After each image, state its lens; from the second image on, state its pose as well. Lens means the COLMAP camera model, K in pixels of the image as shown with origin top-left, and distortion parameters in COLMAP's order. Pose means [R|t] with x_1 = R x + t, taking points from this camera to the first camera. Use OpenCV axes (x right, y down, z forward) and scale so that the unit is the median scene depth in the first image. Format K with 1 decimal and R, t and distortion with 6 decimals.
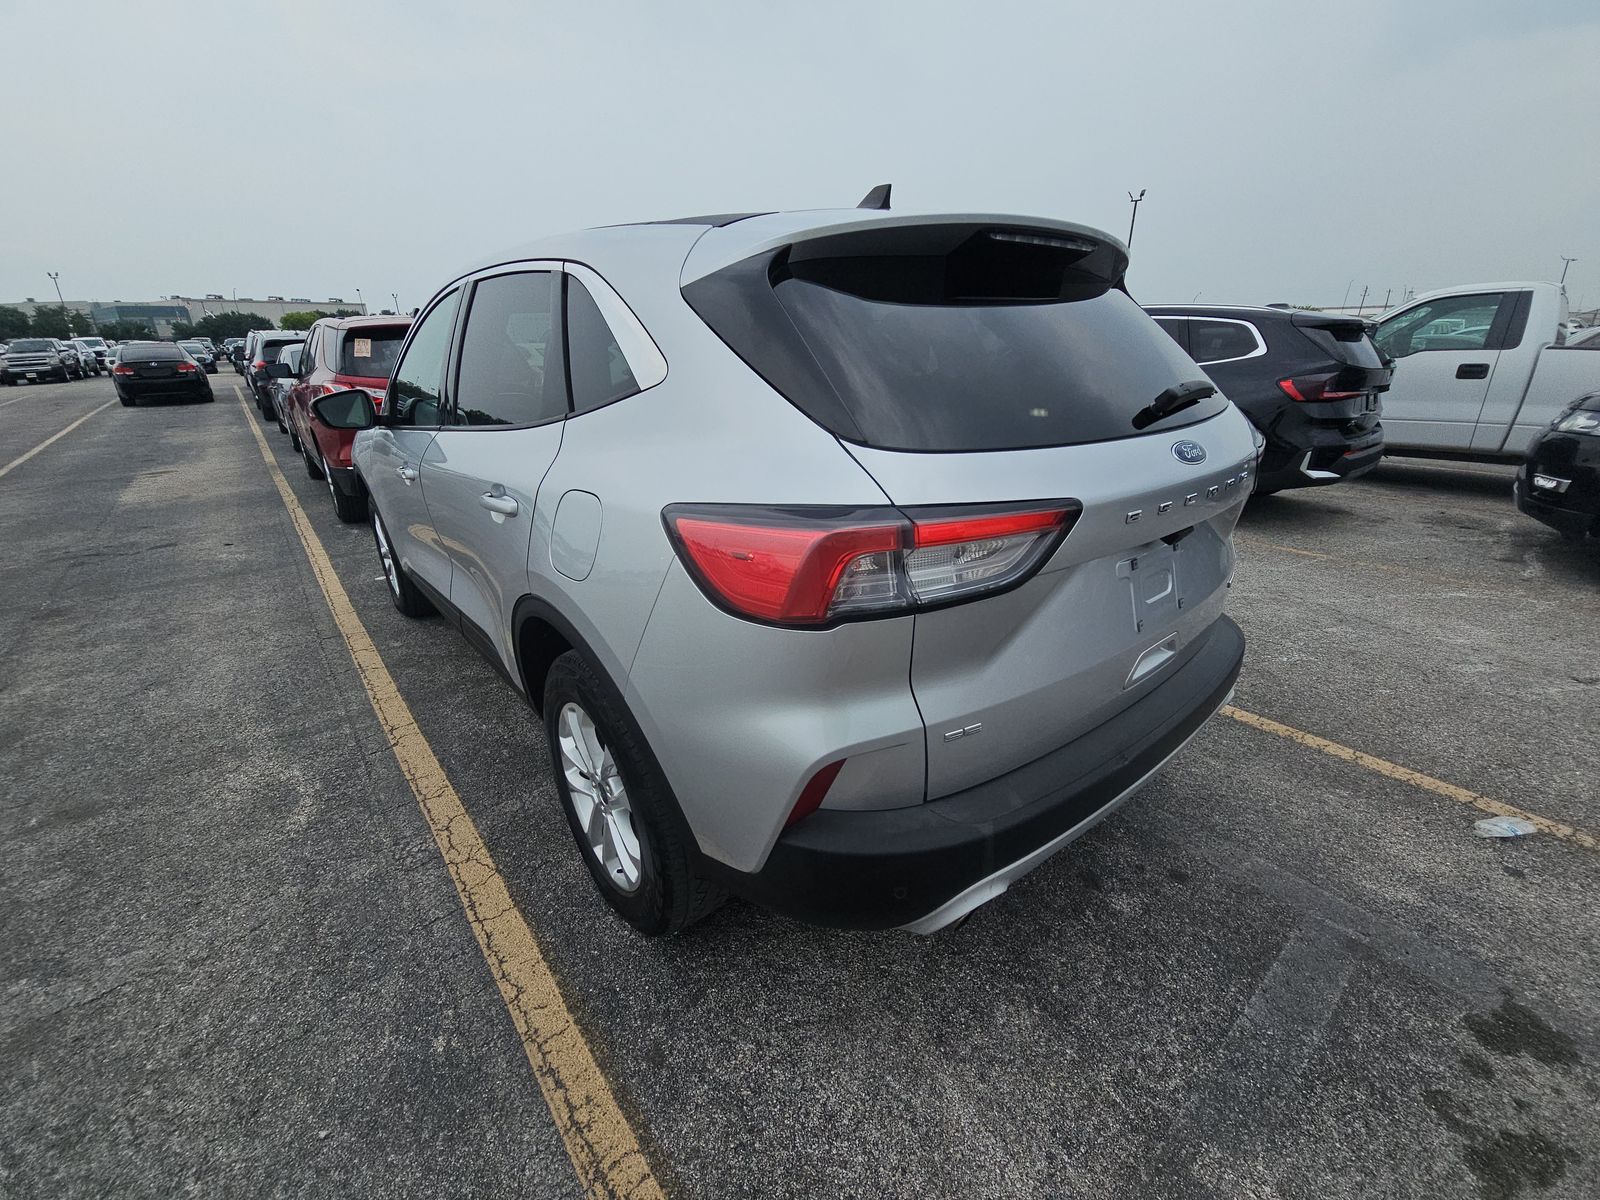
lens RADIAL K [[656.7, 0, 799.5], [0, 656.7, 629.0], [0, 0, 1]] dist [-0.000498, -0.000205]
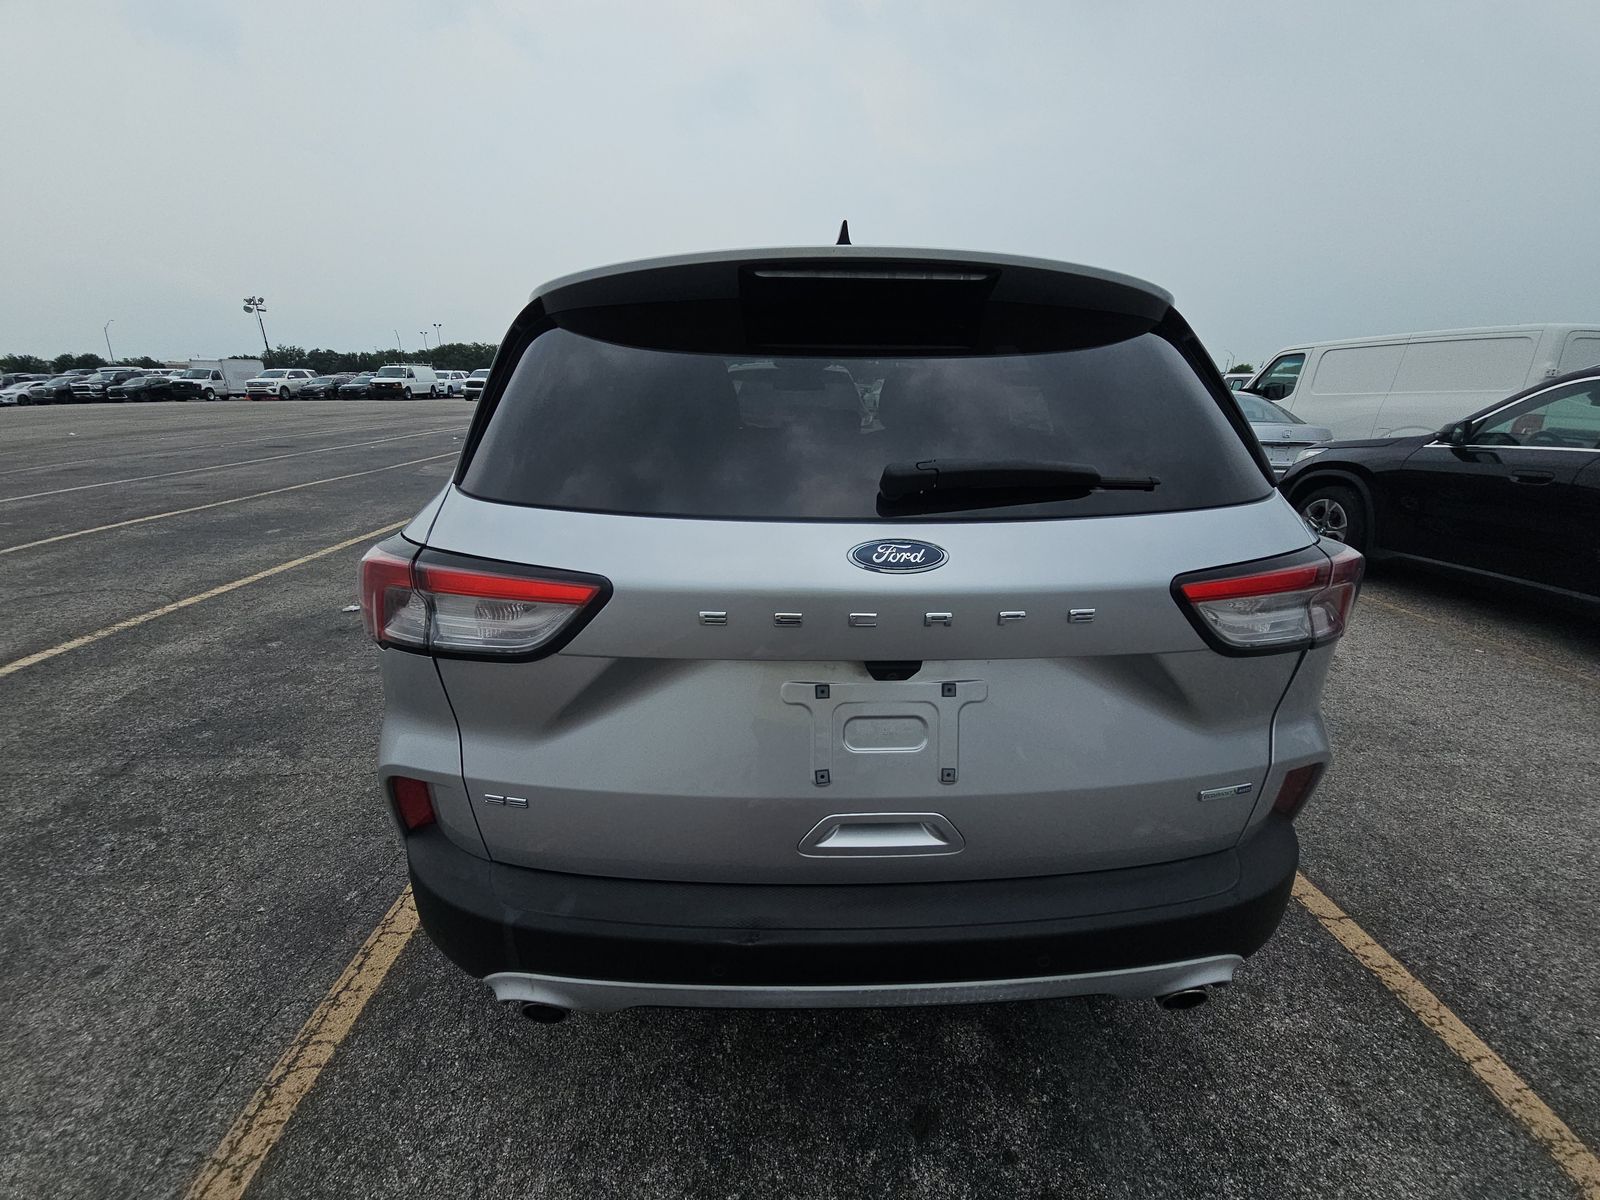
lens RADIAL K [[646.2, 0, 788.0], [0, 646.2, 630.0], [0, 0, 1]] dist [0.027063, -0.016885]
pose [[0.791231, 0.229764, -0.566712, 0.844540], [-0.261080, 0.964948, 0.026707, -0.167997], [0.552984, 0.126826, 0.823483, 0.356127]]
